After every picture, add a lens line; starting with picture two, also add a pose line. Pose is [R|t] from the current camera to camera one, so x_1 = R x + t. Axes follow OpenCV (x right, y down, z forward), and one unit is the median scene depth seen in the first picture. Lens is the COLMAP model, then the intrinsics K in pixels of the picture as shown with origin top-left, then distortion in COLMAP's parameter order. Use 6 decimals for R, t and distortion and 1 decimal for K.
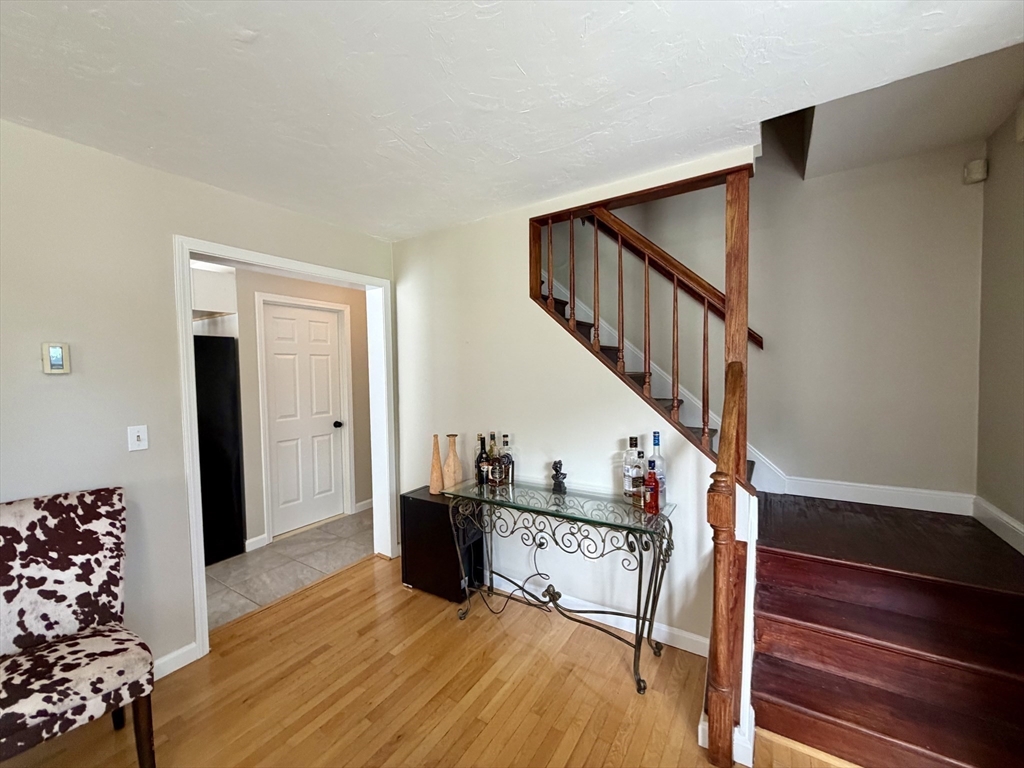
lens RADIAL K [[407.1, 0, 511.9], [0, 407.1, 385.2], [0, 0, 1]] dist [0.002352, -0.000802]
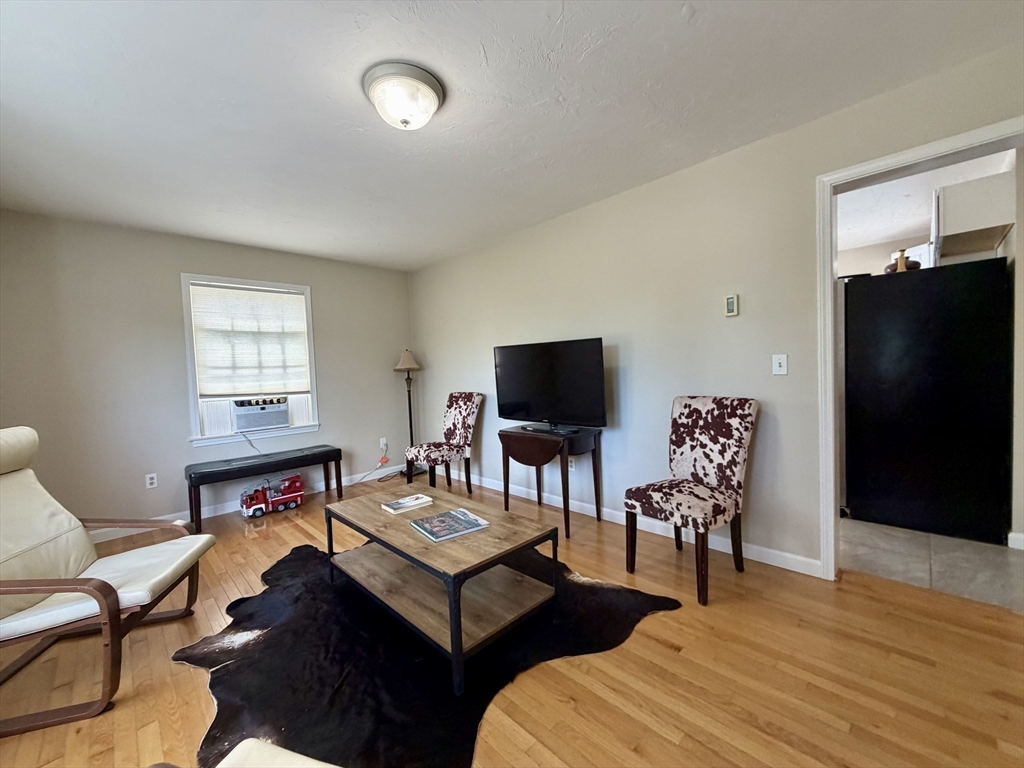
lens RADIAL K [[407.1, 0, 507.6], [0, 407.1, 386.0], [0, 0, 1]] dist [0.002352, -0.000802]
pose [[-0.222925, 0.068263, -0.972443, 0.460648], [0.006872, 0.997631, 0.068455, 0.105909], [0.974811, 0.008578, -0.222866, 0.488096]]
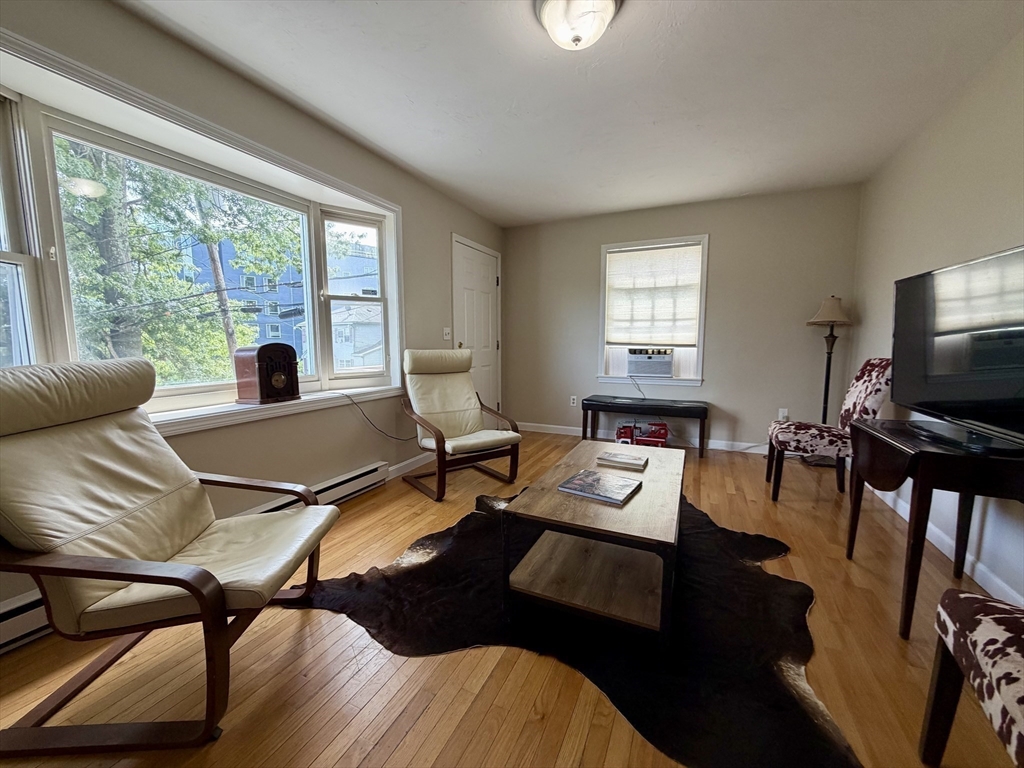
lens RADIAL K [[407.1, 0, 510.0], [0, 407.1, 385.8], [0, 0, 1]] dist [0.002352, -0.000802]
pose [[-0.989795, 0.034769, -0.138194, -0.173732], [0.013793, 0.988599, 0.149937, 0.155084], [0.141832, 0.146500, -0.978990, 0.984825]]
